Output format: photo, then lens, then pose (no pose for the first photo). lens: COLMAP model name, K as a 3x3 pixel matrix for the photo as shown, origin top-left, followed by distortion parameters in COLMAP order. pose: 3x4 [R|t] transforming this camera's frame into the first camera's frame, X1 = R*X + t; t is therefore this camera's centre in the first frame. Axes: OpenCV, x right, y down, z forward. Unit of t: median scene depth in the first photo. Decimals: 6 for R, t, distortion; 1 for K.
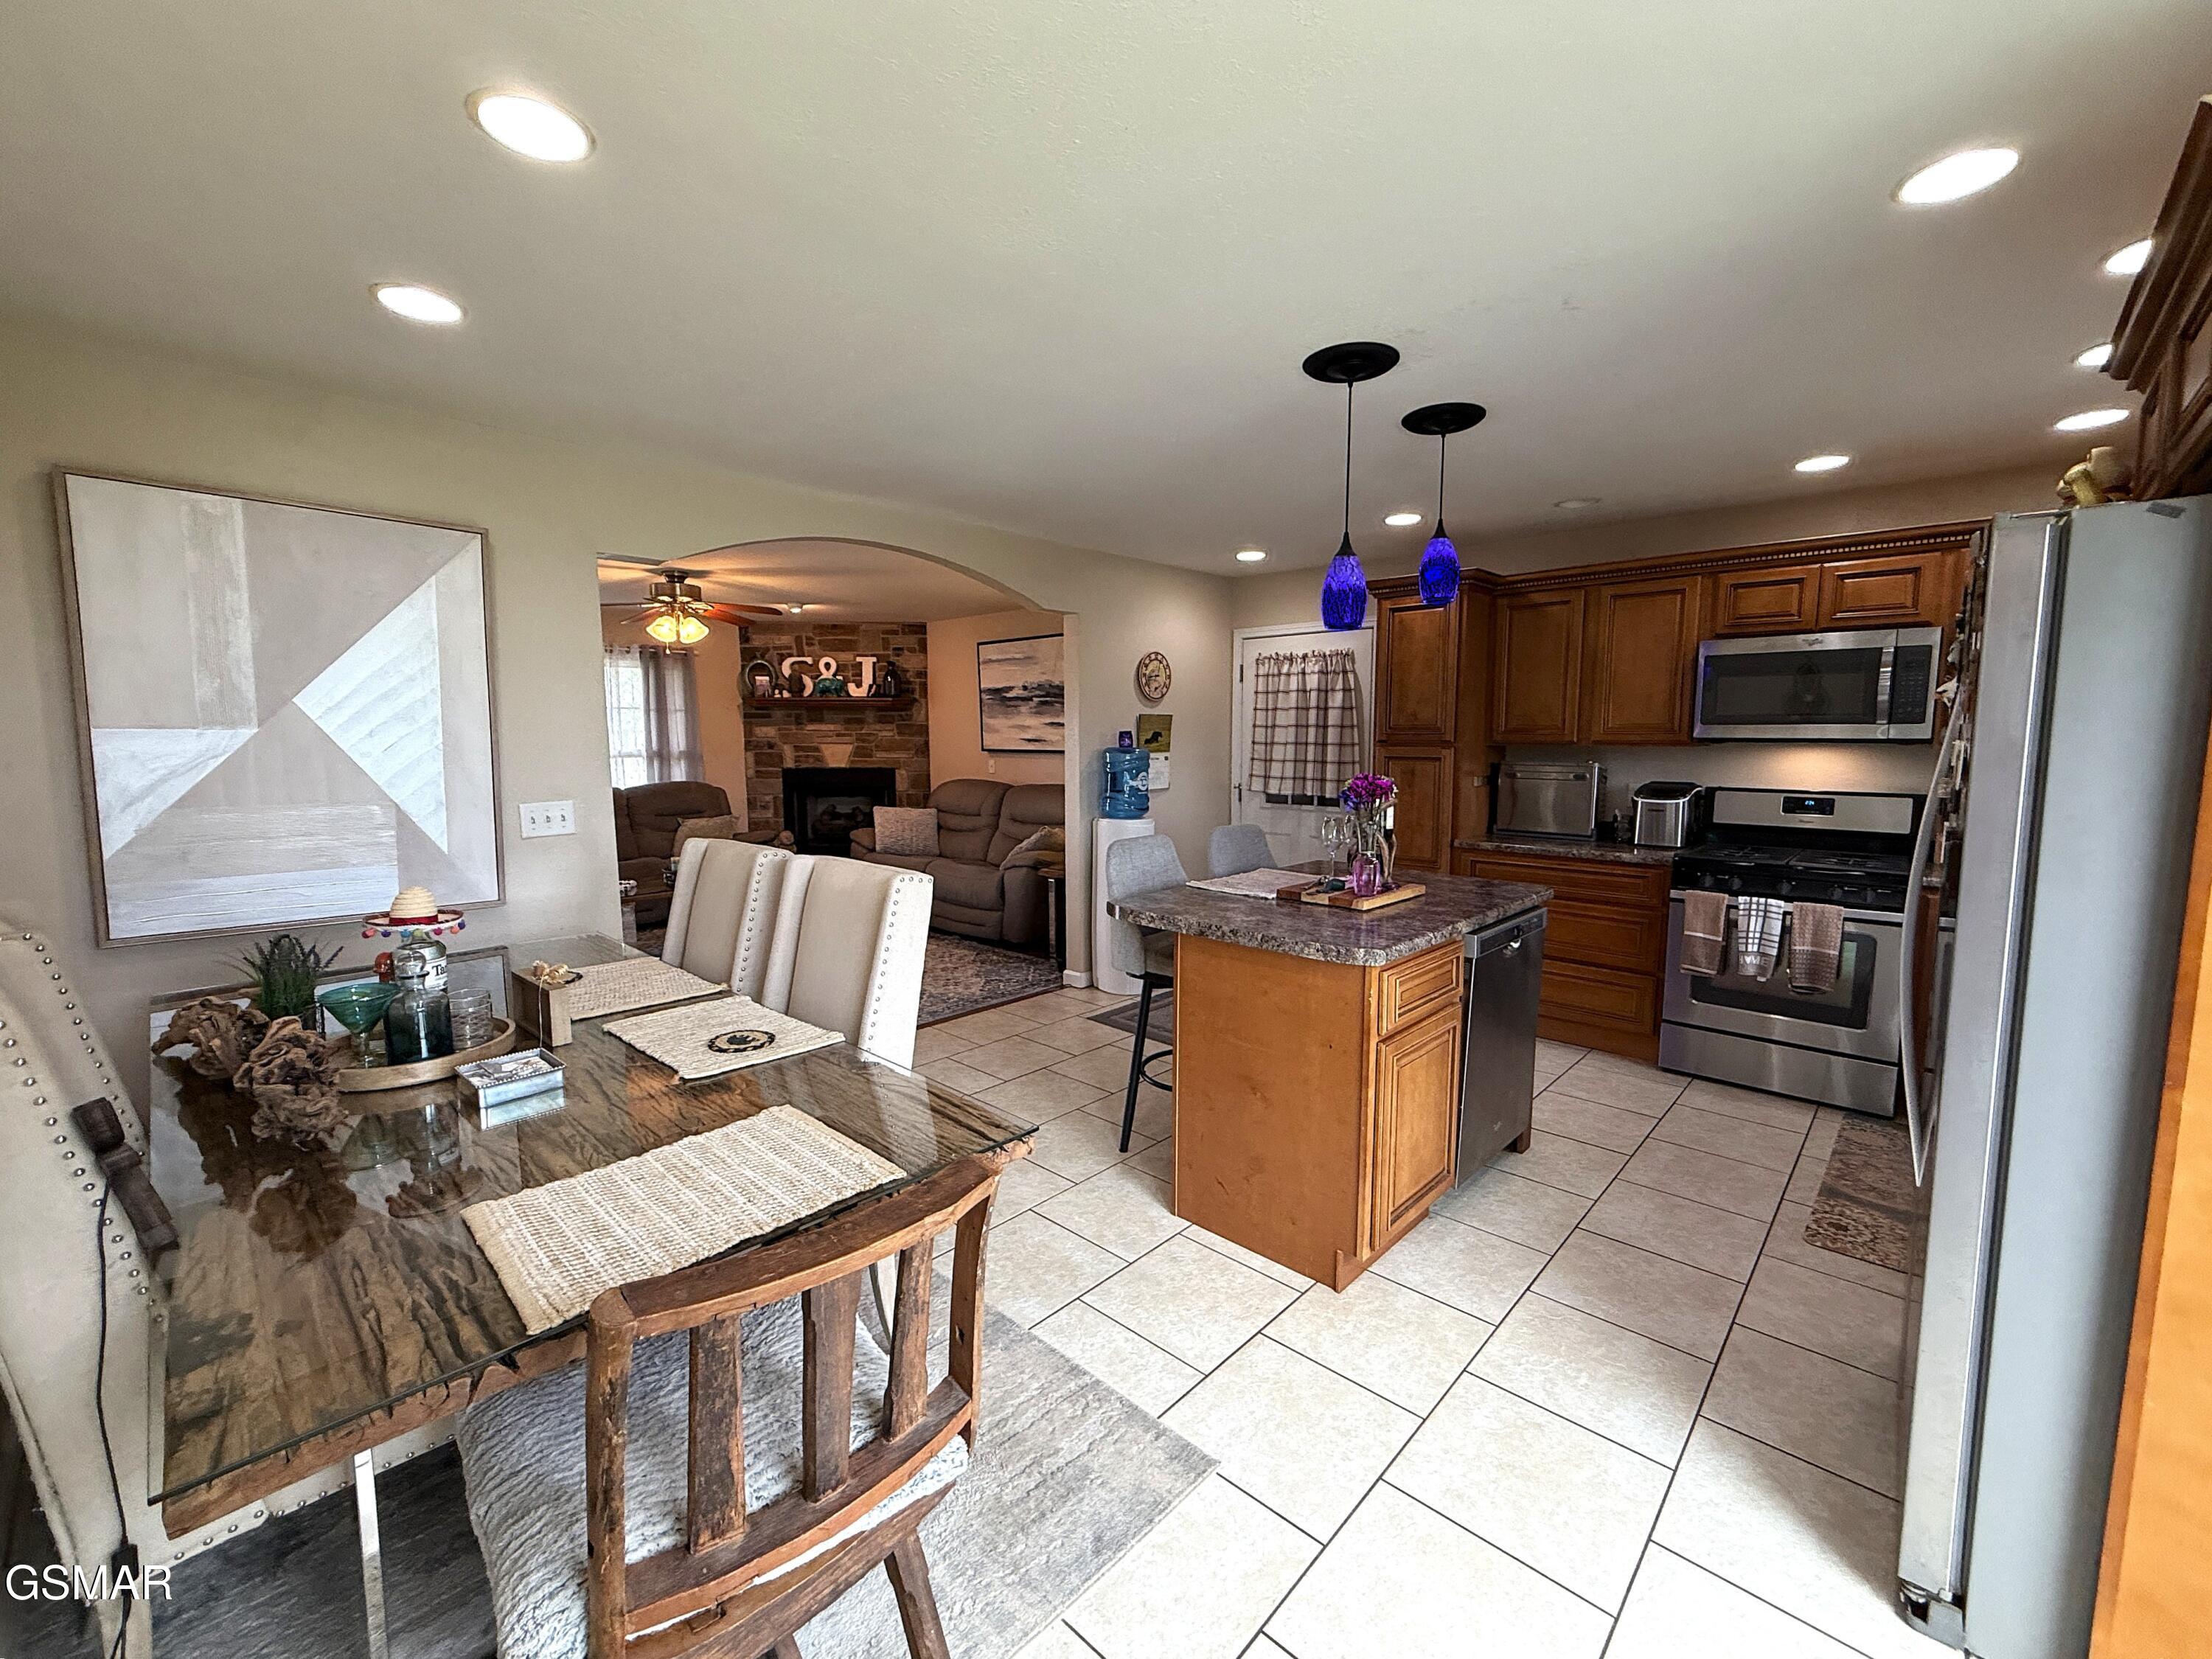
lens RADIAL K [[902.3, 0, 1098.6], [0, 902.3, 826.2], [0, 0, 1]] dist [0.000692, 0.000289]
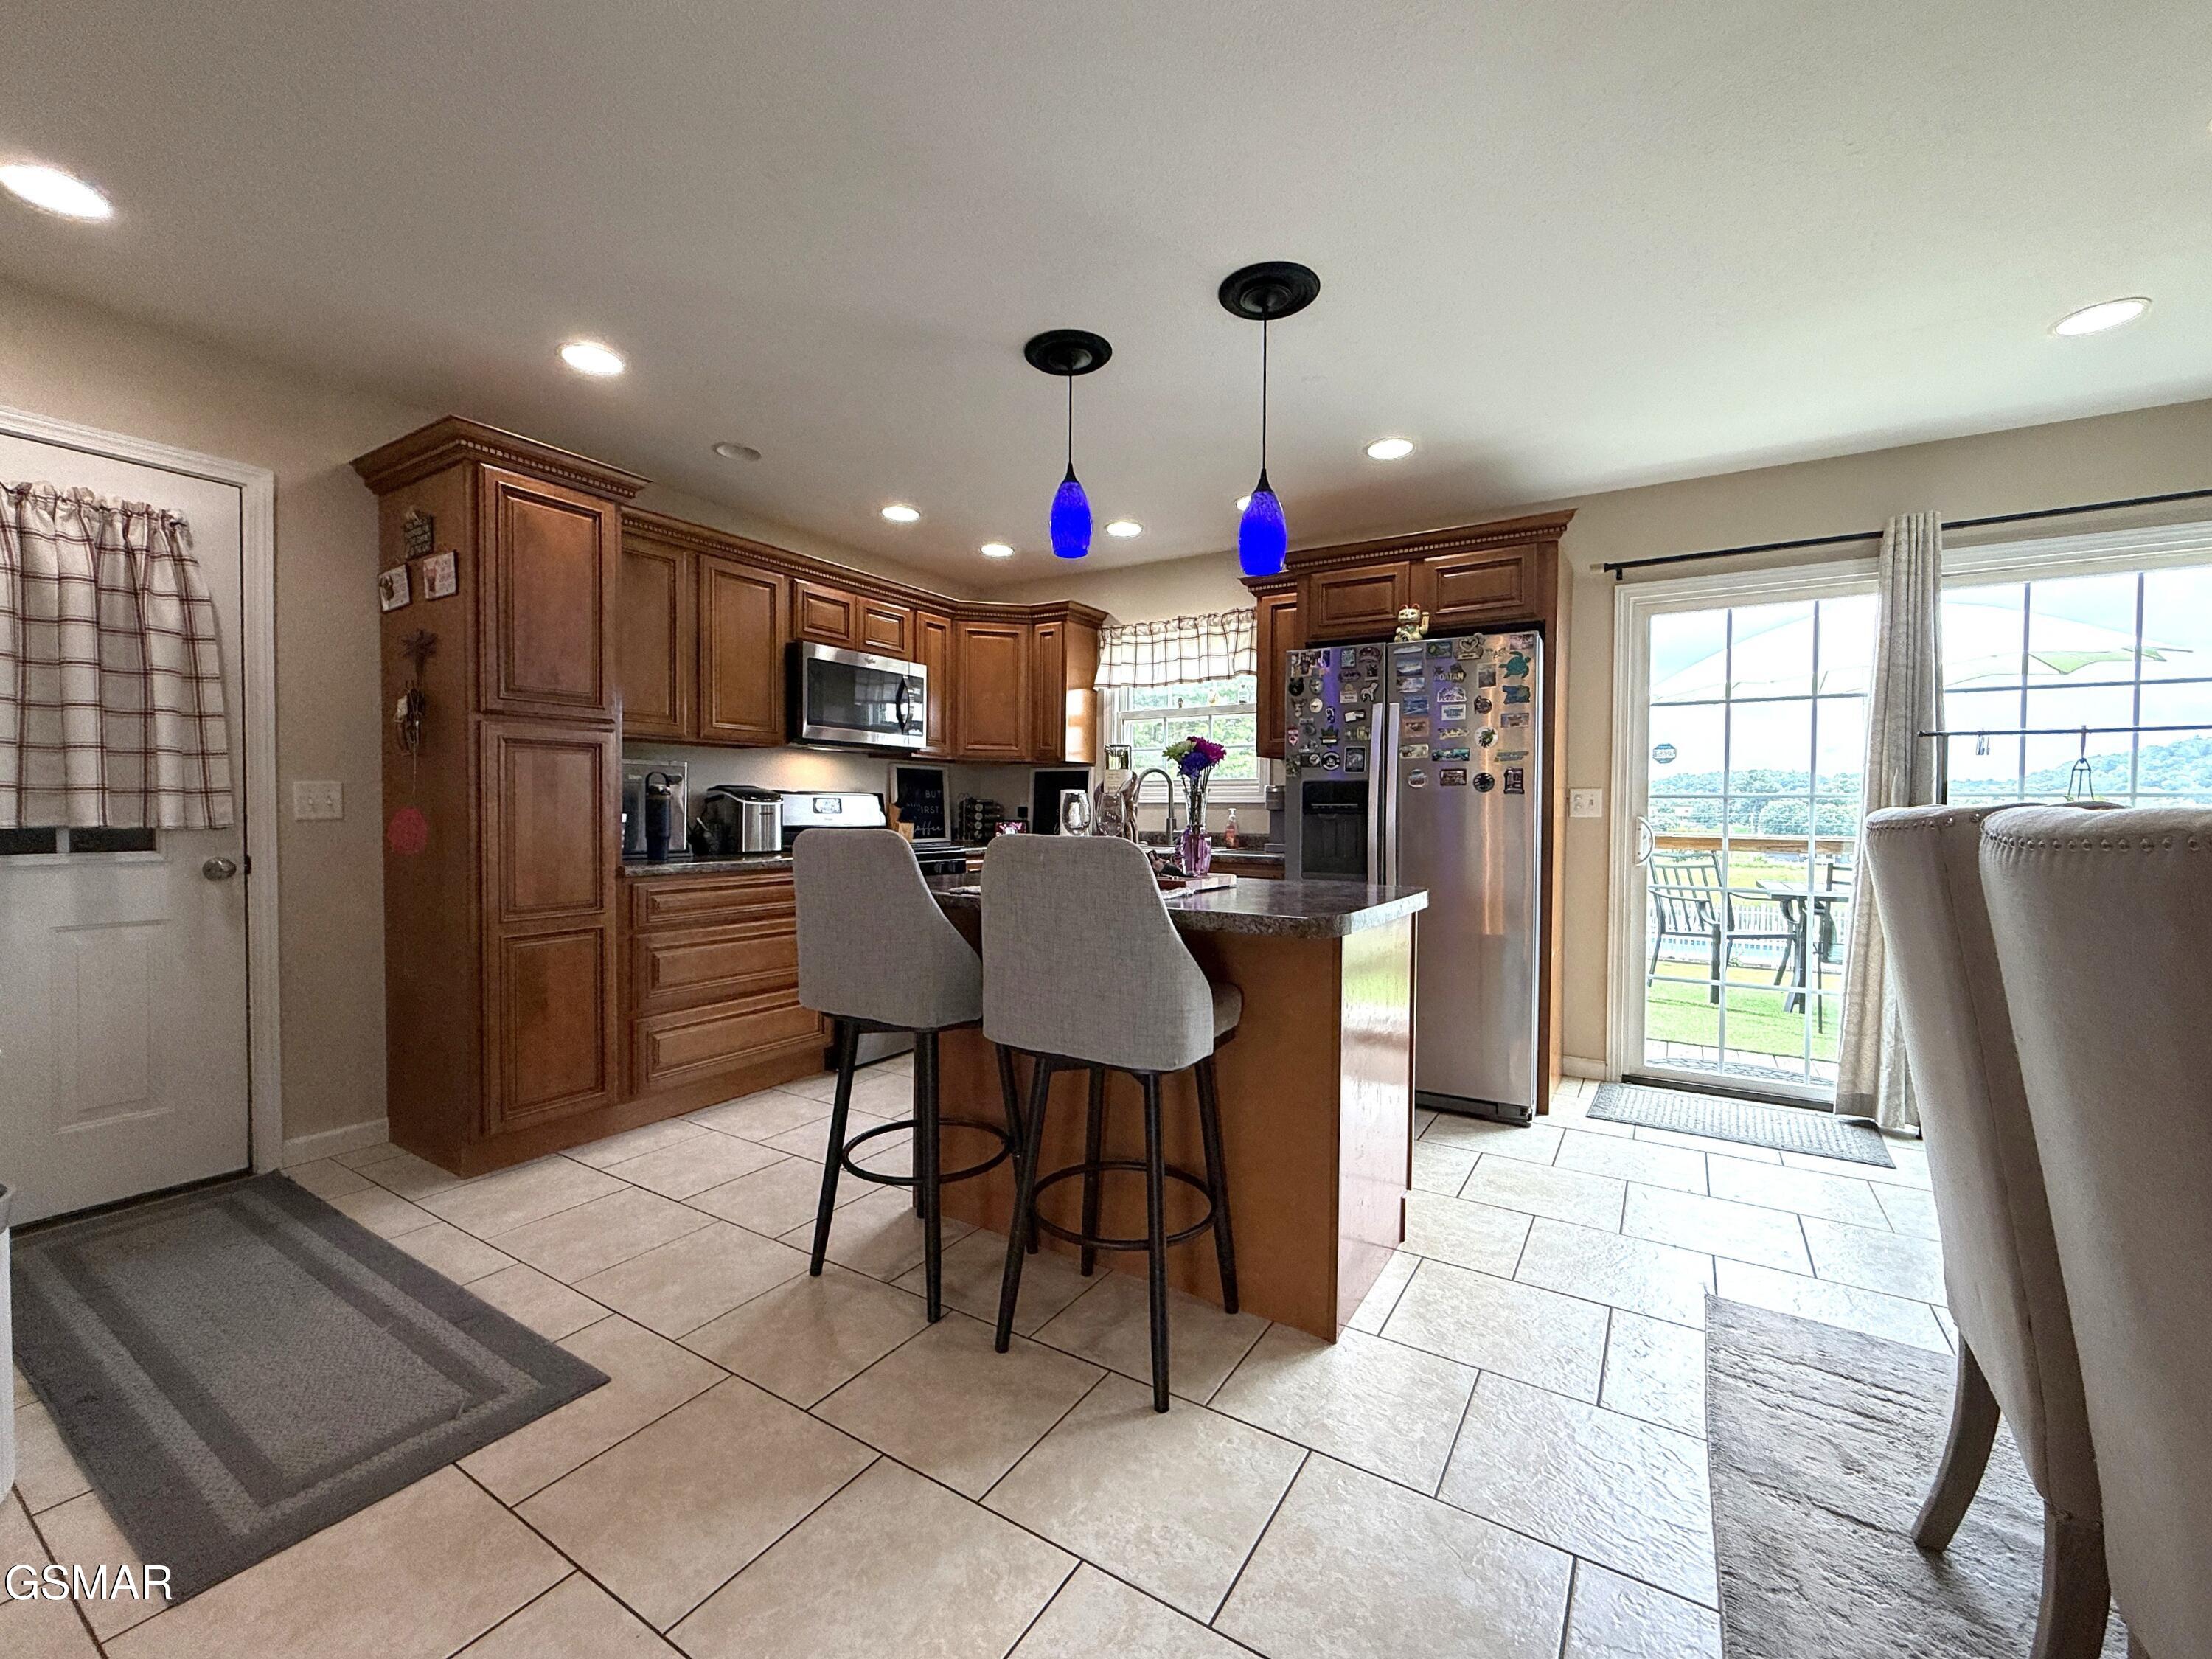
lens RADIAL K [[902.3, 0, 1098.6], [0, 902.3, 826.2], [0, 0, 1]] dist [0.000692, 0.000289]
pose [[-0.191540, -0.020503, 0.981271, -0.186259], [0.094447, 0.994757, 0.039221, -0.004392], [-0.976930, 0.100191, -0.188599, 0.421466]]
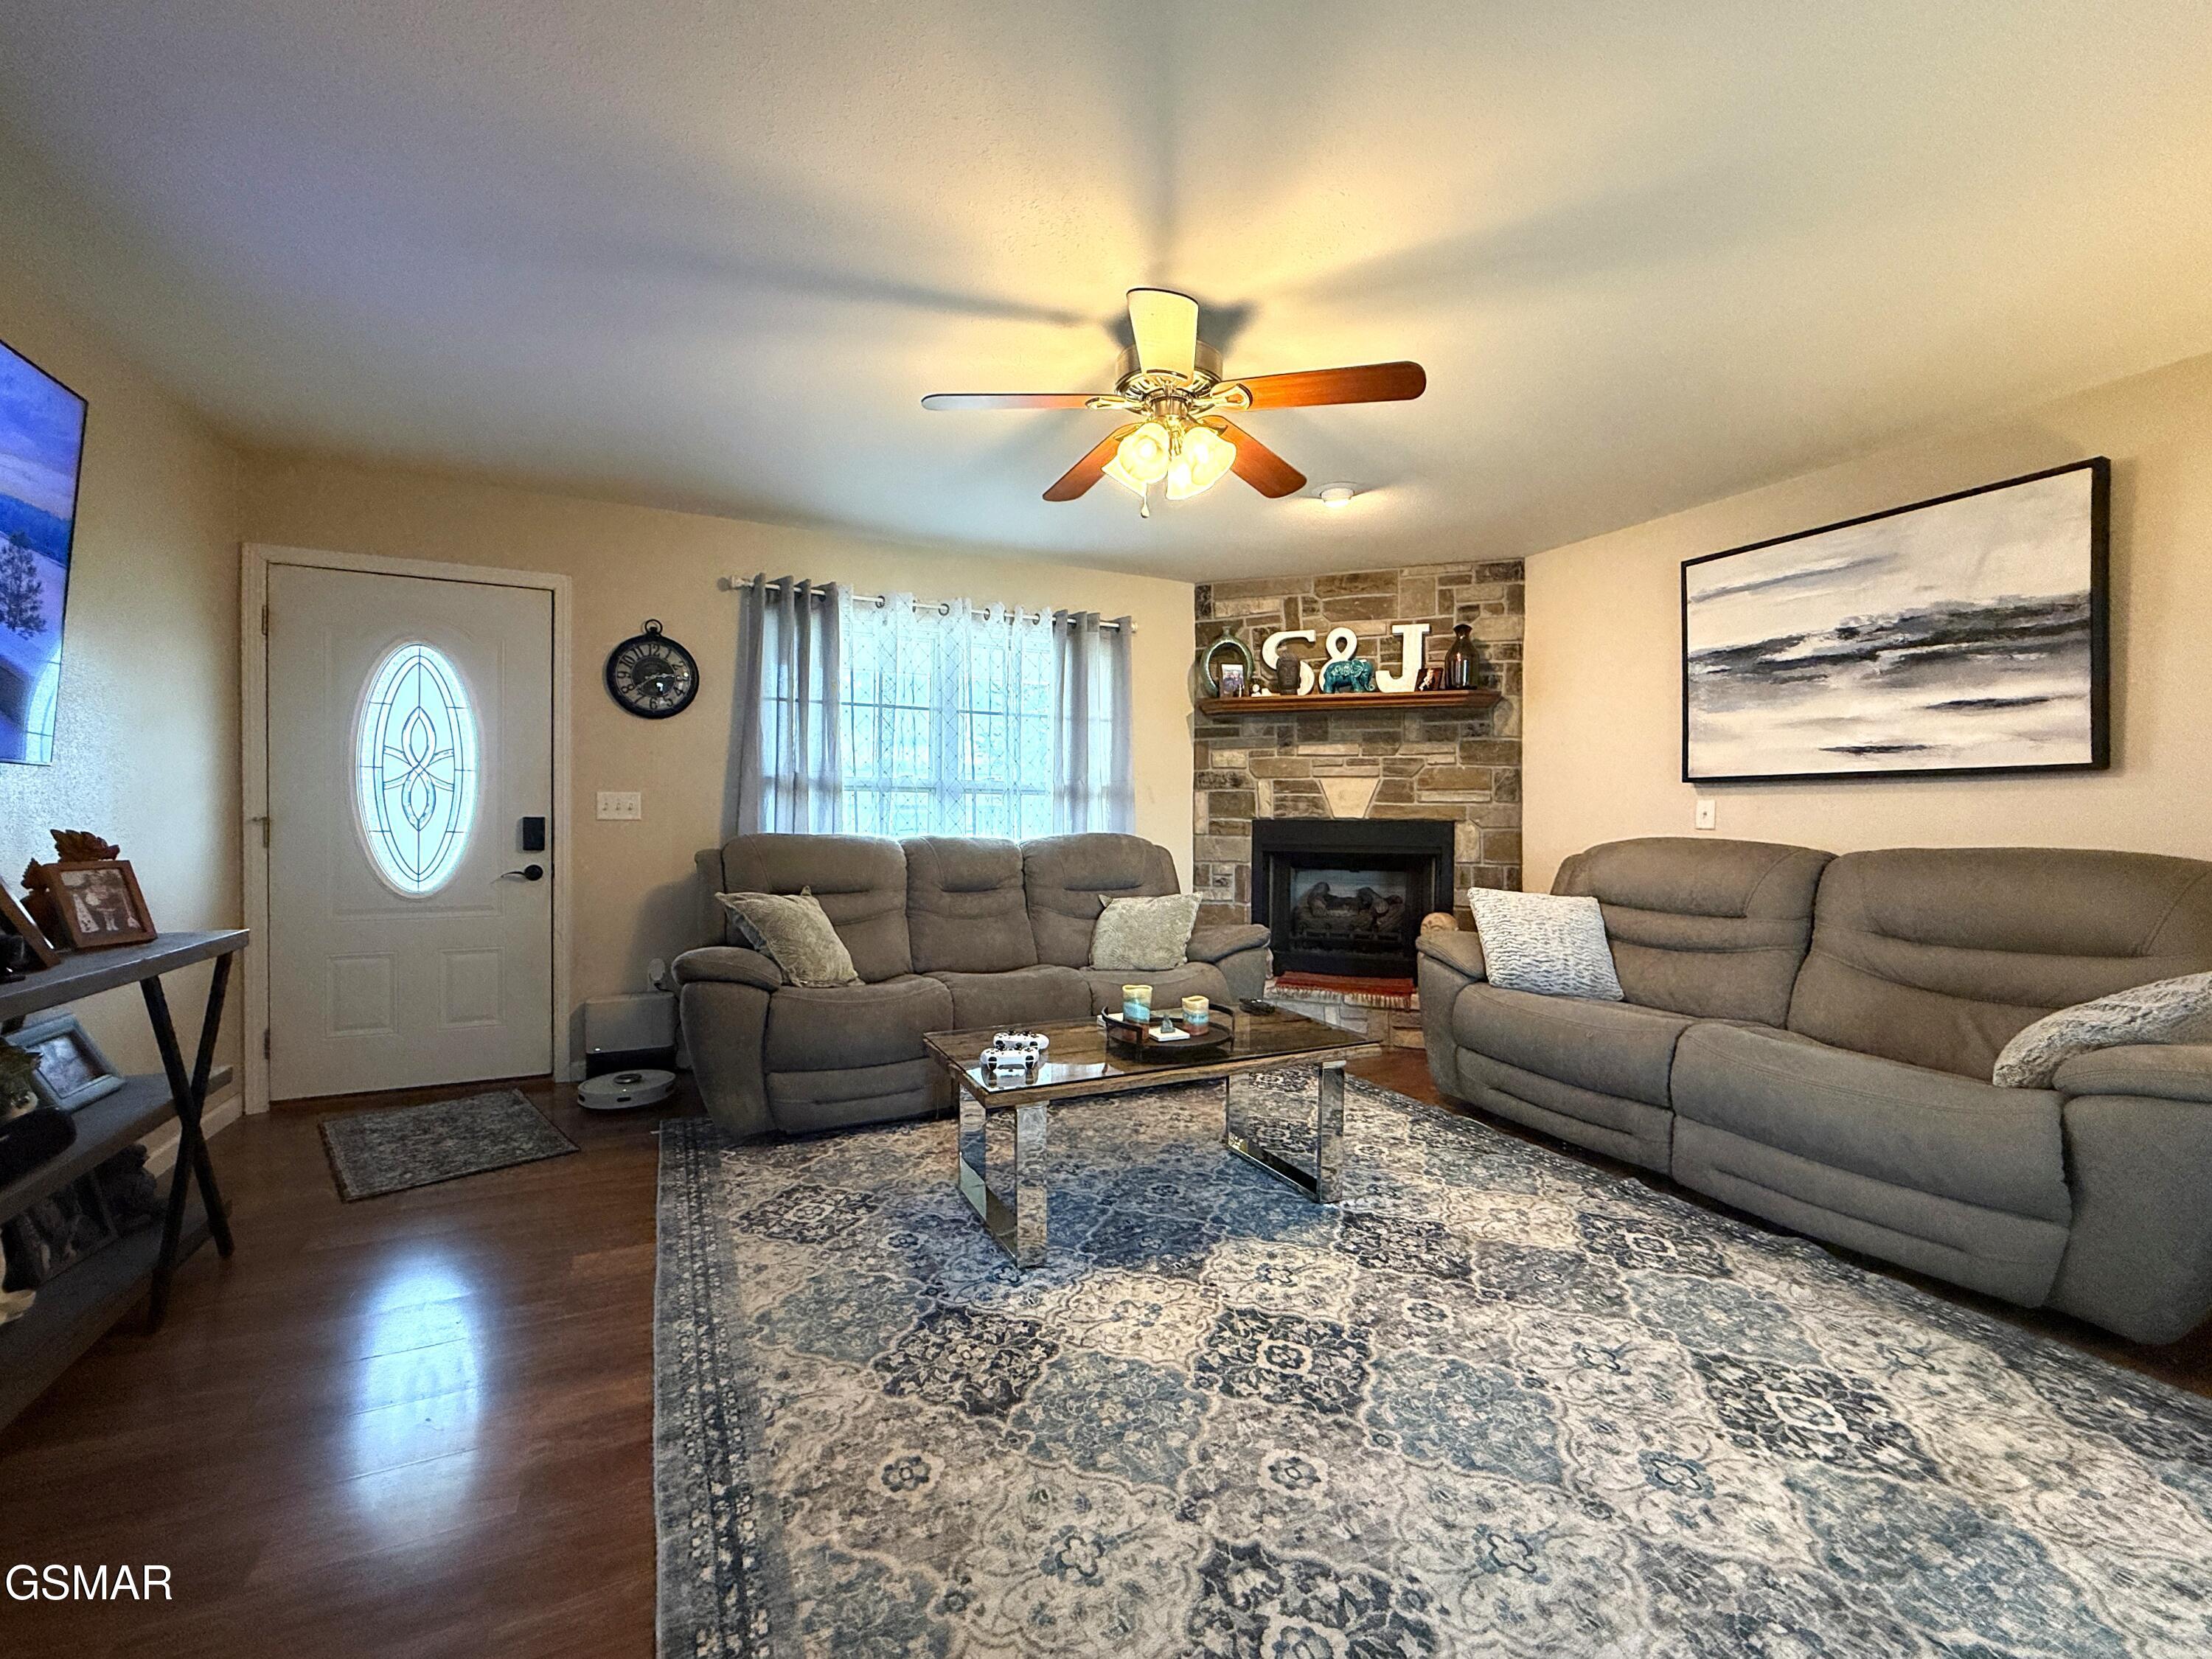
lens RADIAL K [[902.3, 0, 1098.6], [0, 902.3, 826.2], [0, 0, 1]] dist [0.000692, 0.000289]
pose [[0.932154, 0.013253, -0.361818, -0.234222], [-0.047713, 0.995111, -0.086473, -0.002702], [0.358903, 0.097870, 0.928229, 0.416197]]
